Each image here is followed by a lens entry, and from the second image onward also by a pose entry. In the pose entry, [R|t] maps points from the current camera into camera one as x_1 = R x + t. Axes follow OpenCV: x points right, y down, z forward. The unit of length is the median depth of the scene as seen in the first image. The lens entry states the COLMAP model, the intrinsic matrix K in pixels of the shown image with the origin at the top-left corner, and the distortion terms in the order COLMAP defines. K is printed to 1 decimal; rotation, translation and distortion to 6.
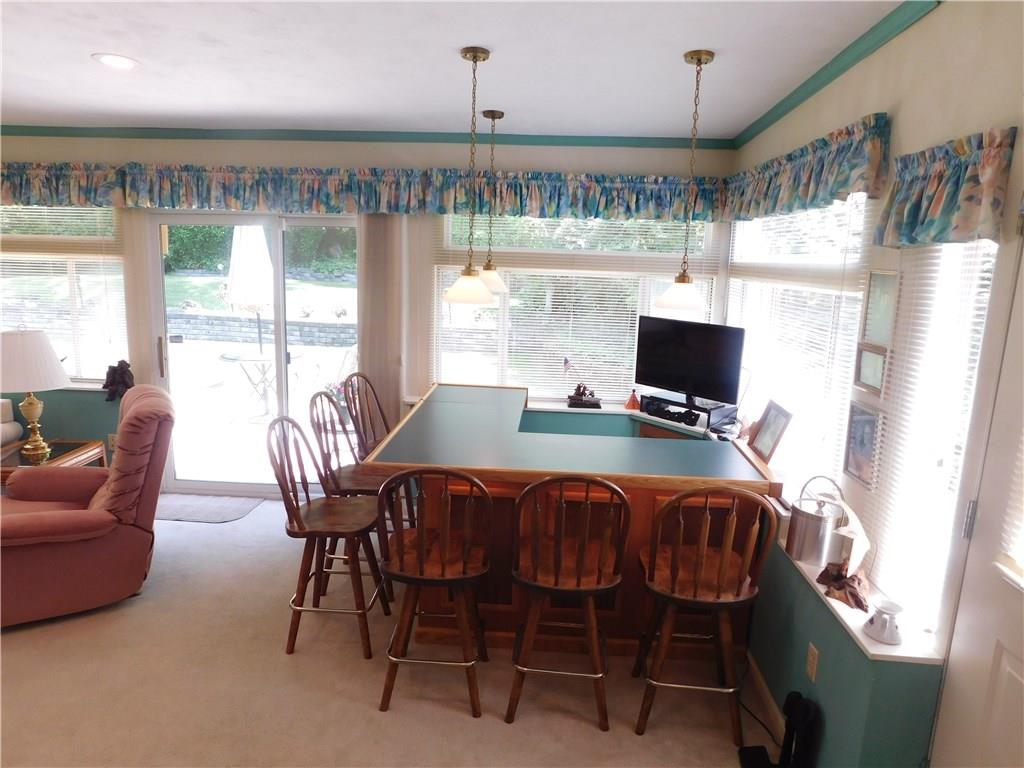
lens RADIAL K [[670.8, 0, 512.0], [0, 670.8, 384.0], [0, 0, 1]] dist [-0.065696, 0.048832]
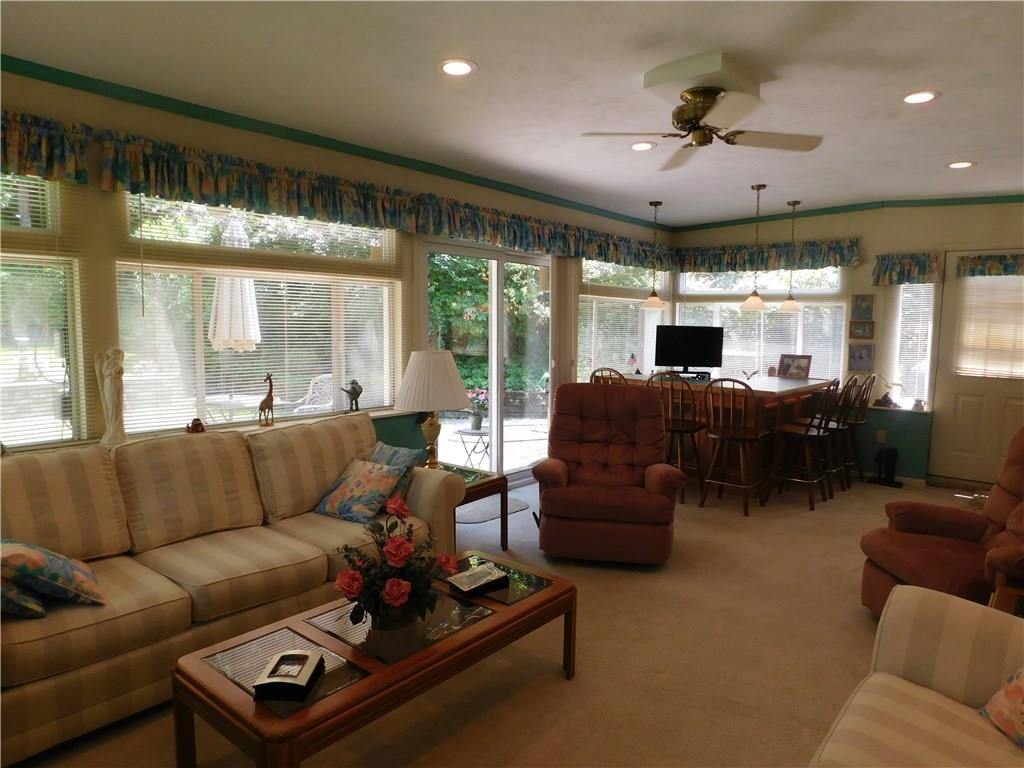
lens RADIAL K [[674.0, 0, 512.0], [0, 674.0, 384.0], [0, 0, 1]] dist [-0.082921, 0.065817]
pose [[0.602963, -0.093346, 0.792289, -1.400508], [0.148053, 0.988972, 0.003844, -0.014838], [-0.783910, 0.114983, 0.610134, 0.268147]]
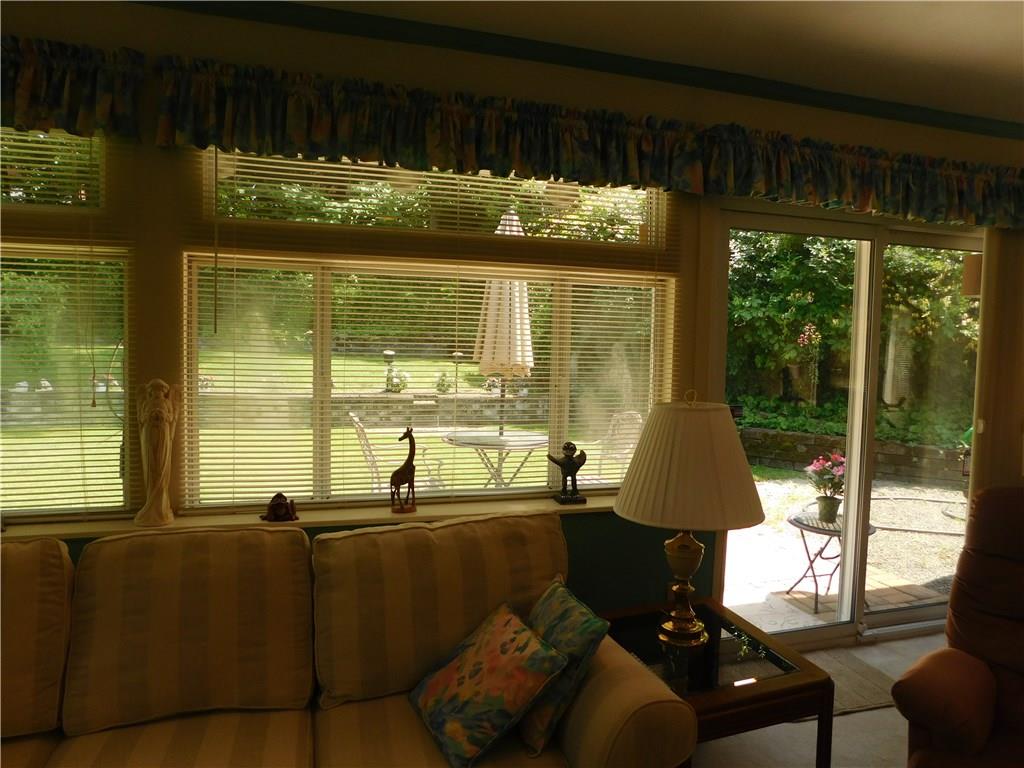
lens RADIAL K [[674.0, 0, 512.0], [0, 674.0, 384.0], [0, 0, 1]] dist [-0.082921, 0.065817]
pose [[0.941503, -0.032173, 0.335465, -0.994693], [0.064800, 0.994140, -0.086520, -0.055560], [-0.330715, 0.103197, 0.938071, 0.516084]]
